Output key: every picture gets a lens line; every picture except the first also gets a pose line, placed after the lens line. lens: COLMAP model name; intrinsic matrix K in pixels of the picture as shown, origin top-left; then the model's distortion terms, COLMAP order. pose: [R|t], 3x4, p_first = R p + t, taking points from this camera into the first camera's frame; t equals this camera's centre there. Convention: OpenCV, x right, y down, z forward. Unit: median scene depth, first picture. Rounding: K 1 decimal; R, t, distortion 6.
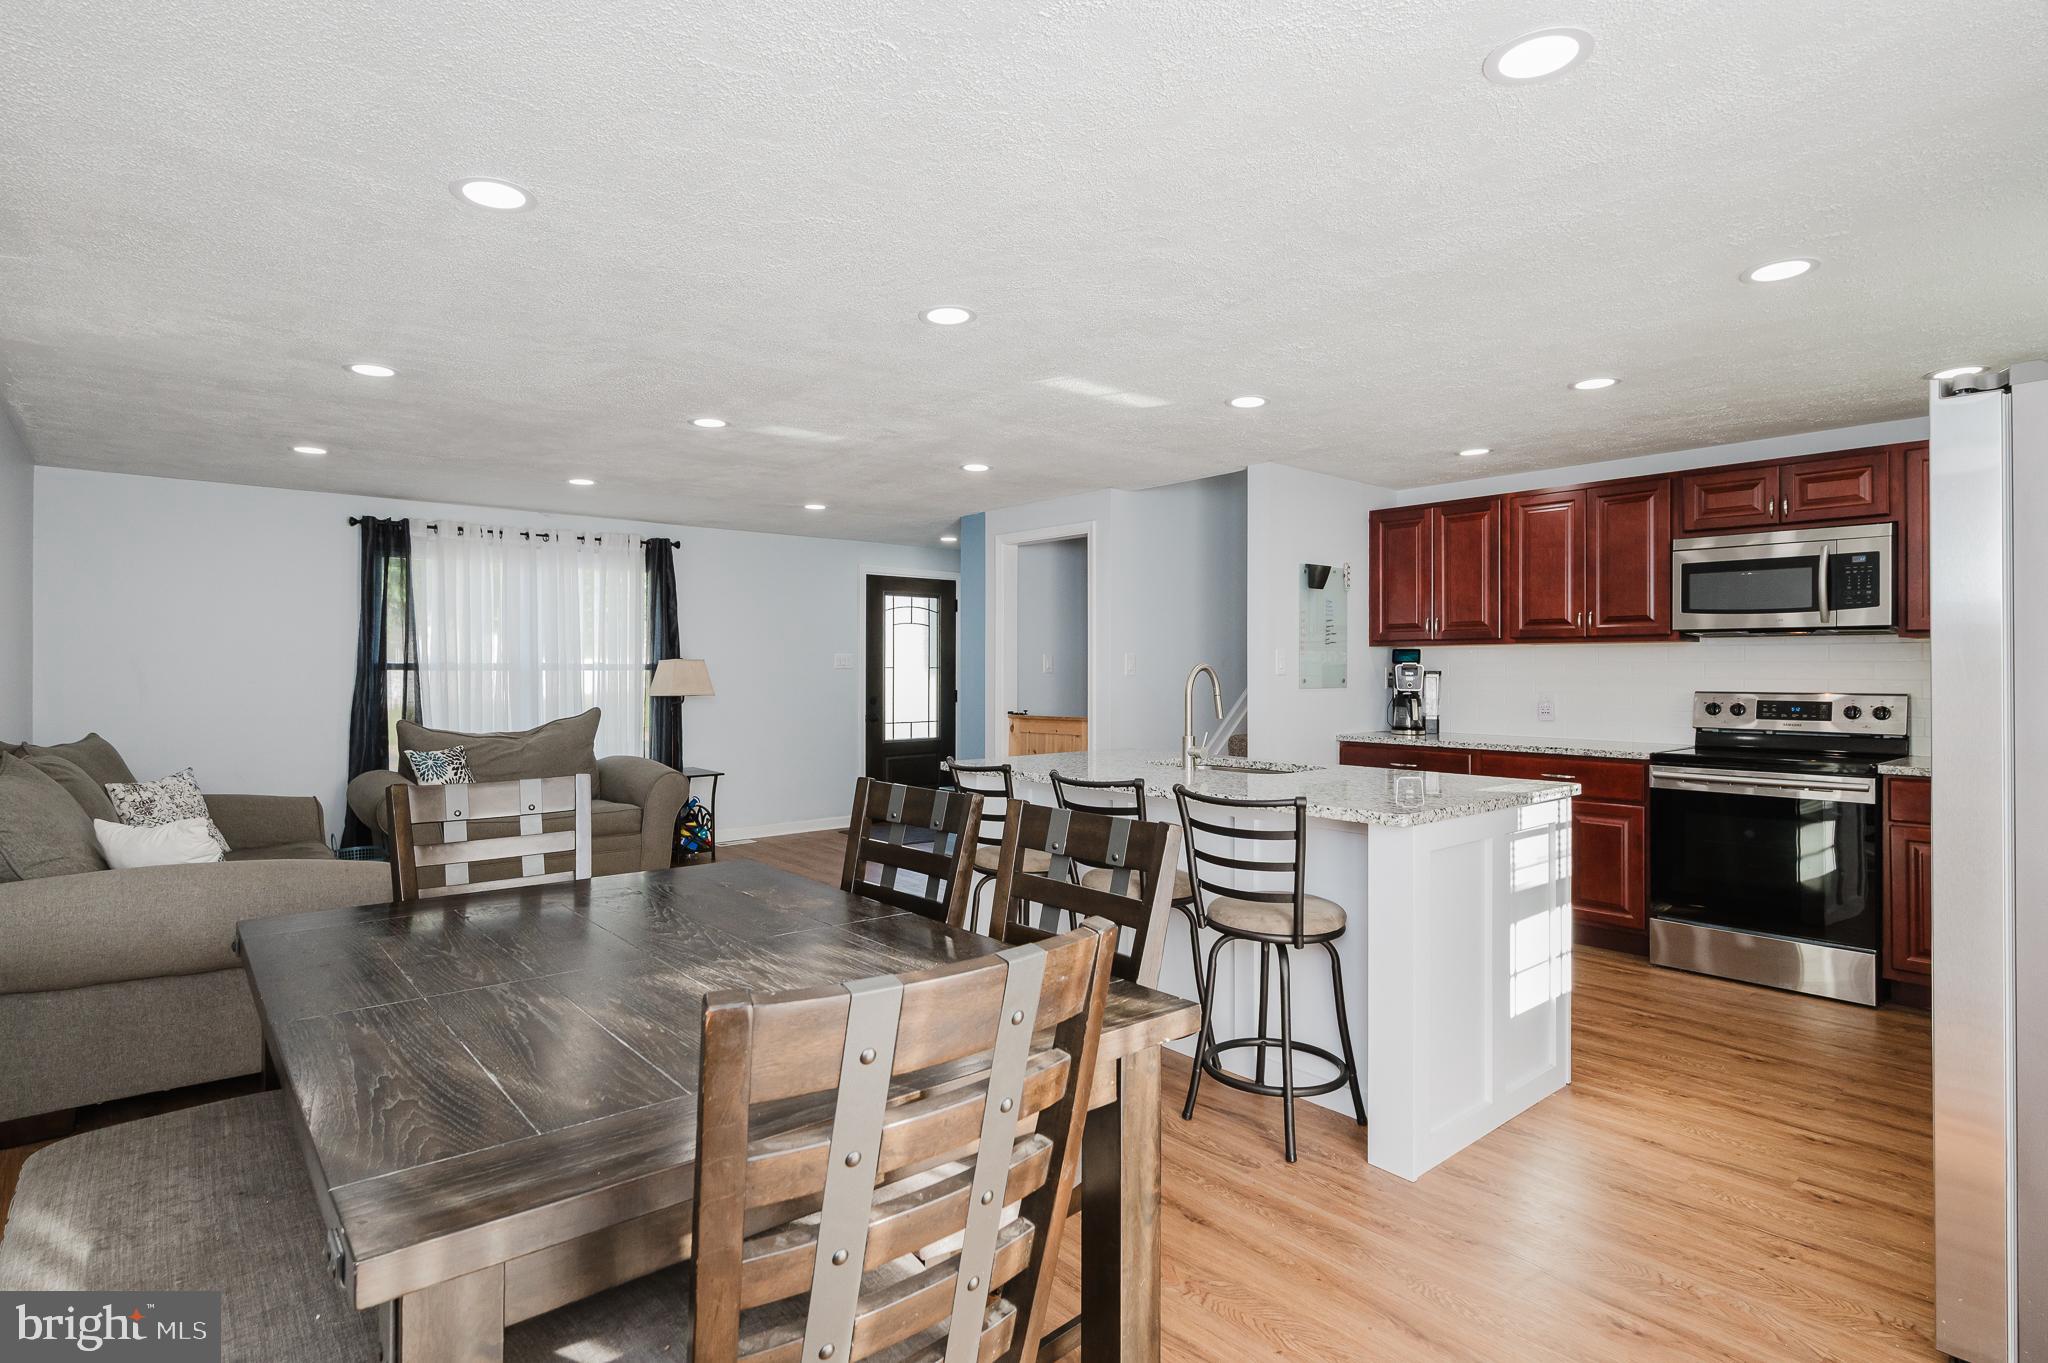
lens RADIAL K [[995.6, 0, 1045.9], [0, 995.6, 665.6], [0, 0, 1]] dist [0.001481, -0.000703]
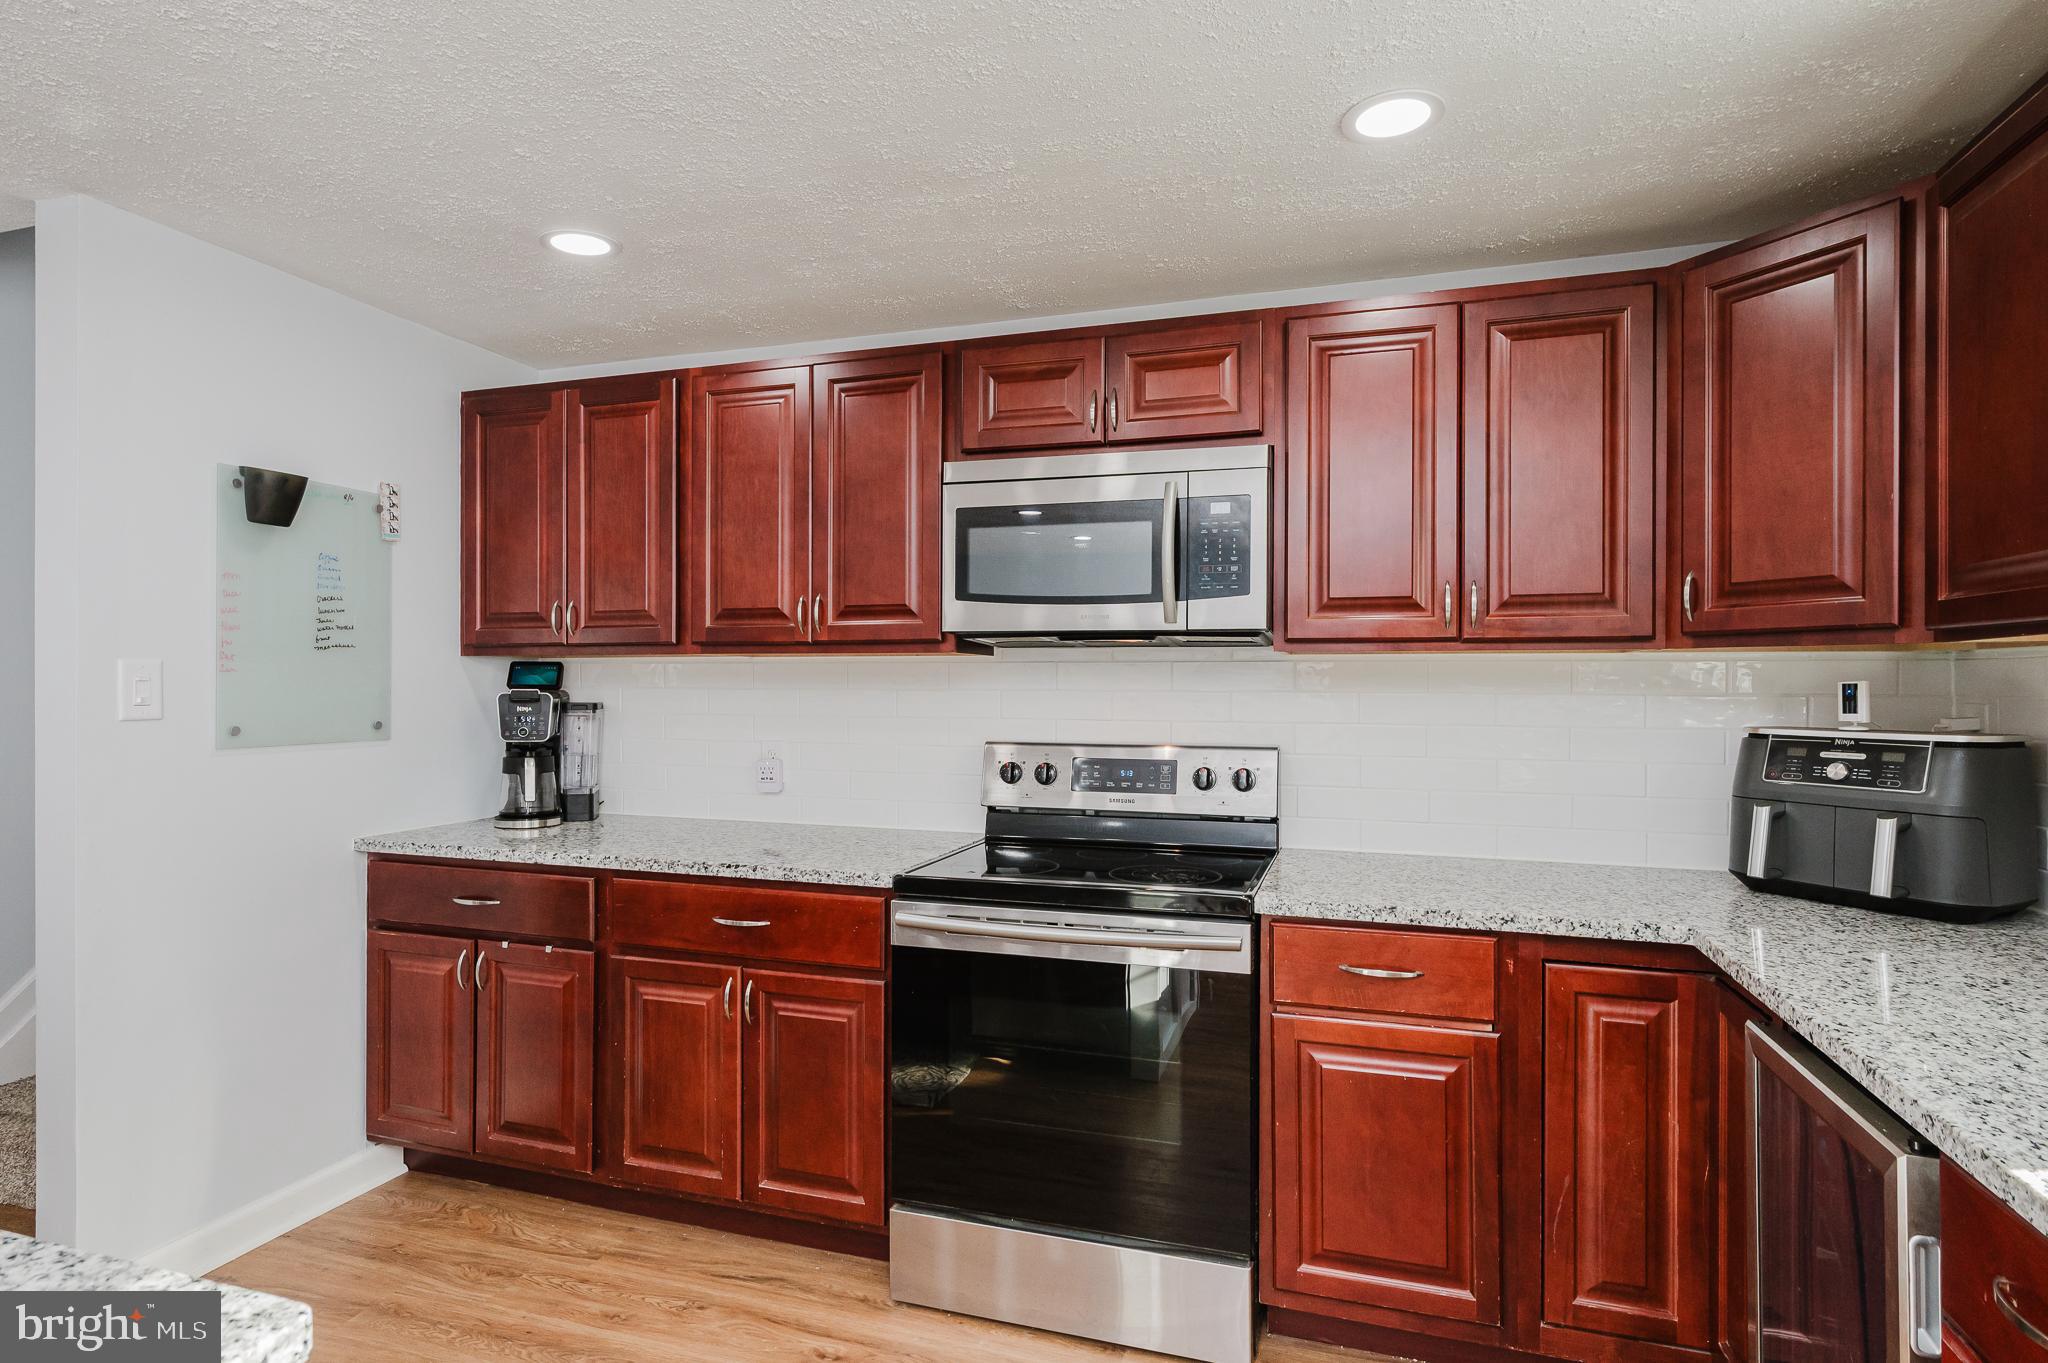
lens RADIAL K [[1046.7, 0, 1024.0], [0, 1046.7, 681.5], [0, 0, 1]] dist [0.001800, 0.000318]
pose [[0.855336, 0.002917, 0.518066, 0.353311], [-0.004181, 0.999990, 0.001271, -0.009651], [-0.518057, -0.003253, 0.855340, 0.467336]]
